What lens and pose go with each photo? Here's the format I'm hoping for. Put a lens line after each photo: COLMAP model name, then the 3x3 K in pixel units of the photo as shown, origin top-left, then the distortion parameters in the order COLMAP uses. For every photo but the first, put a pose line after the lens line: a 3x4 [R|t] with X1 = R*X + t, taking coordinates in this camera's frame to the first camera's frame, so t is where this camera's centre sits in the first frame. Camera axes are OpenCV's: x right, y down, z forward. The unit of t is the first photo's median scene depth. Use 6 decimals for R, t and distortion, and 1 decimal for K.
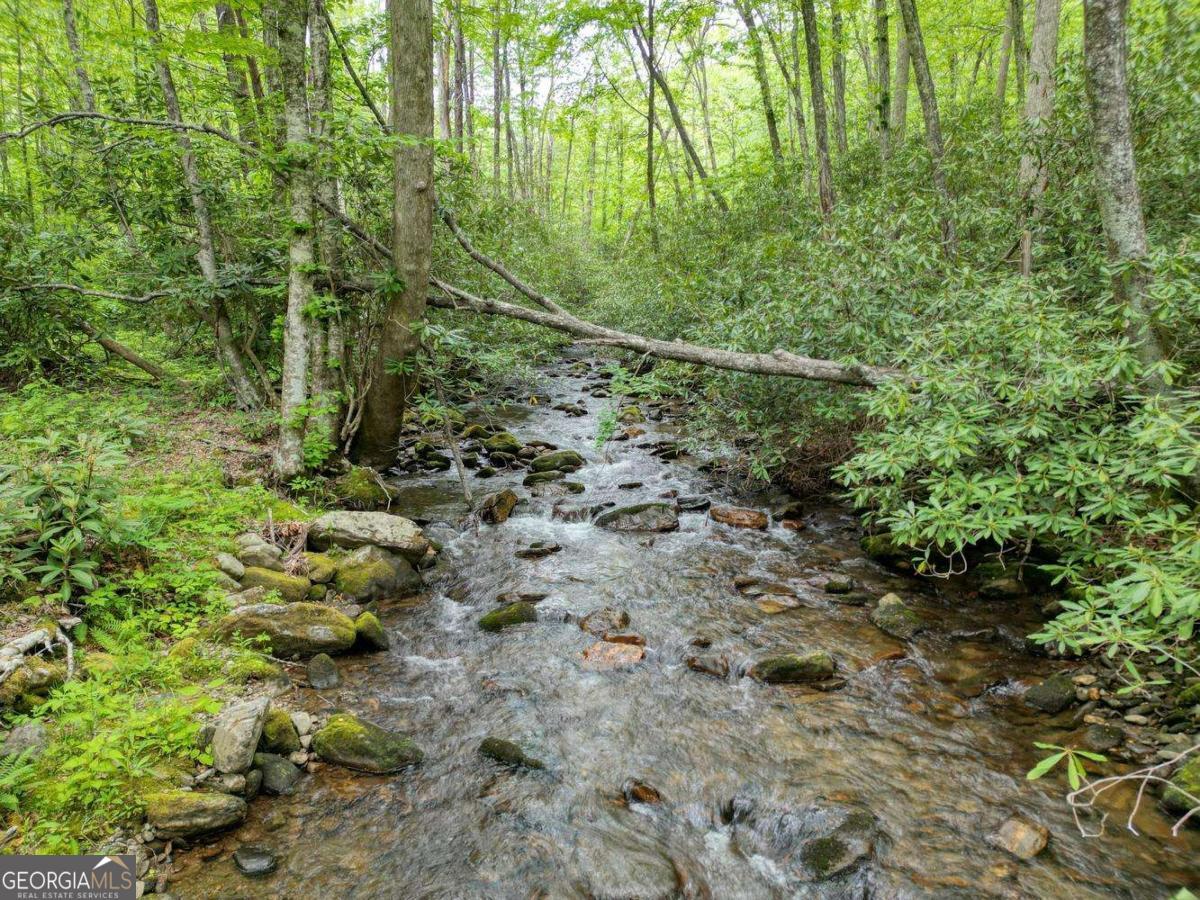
lens RADIAL K [[846.5, 0, 597.9], [0, 846.5, 463.8], [0, 0, 1]] dist [0.063792, -0.054527]
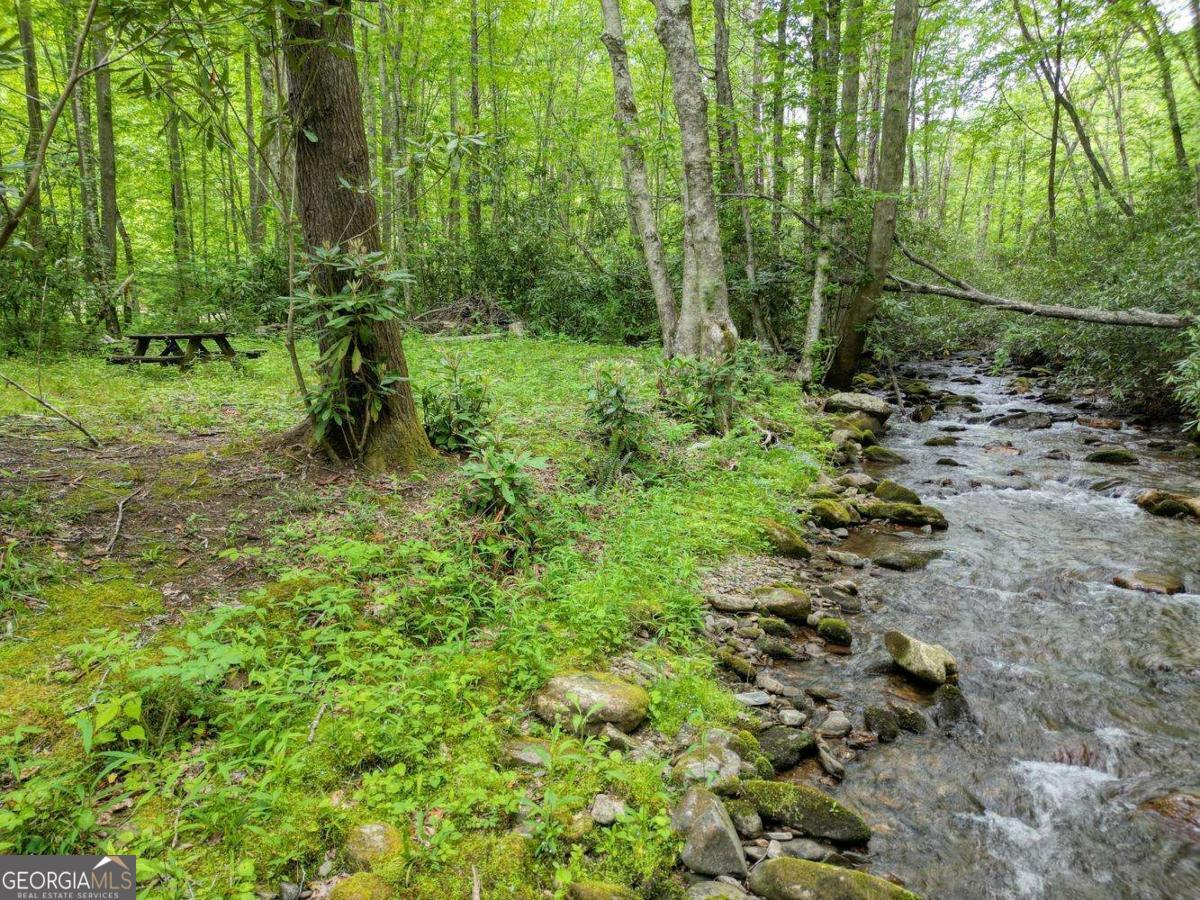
lens RADIAL K [[846.5, 0, 601.3], [0, 846.5, 454.0], [0, 0, 1]] dist [0.063792, -0.054527]
pose [[0.913578, 0.043763, -0.404303, -0.016798], [-0.059941, 0.997825, -0.027437, 0.205940], [0.402222, 0.049300, 0.914214, -0.703157]]
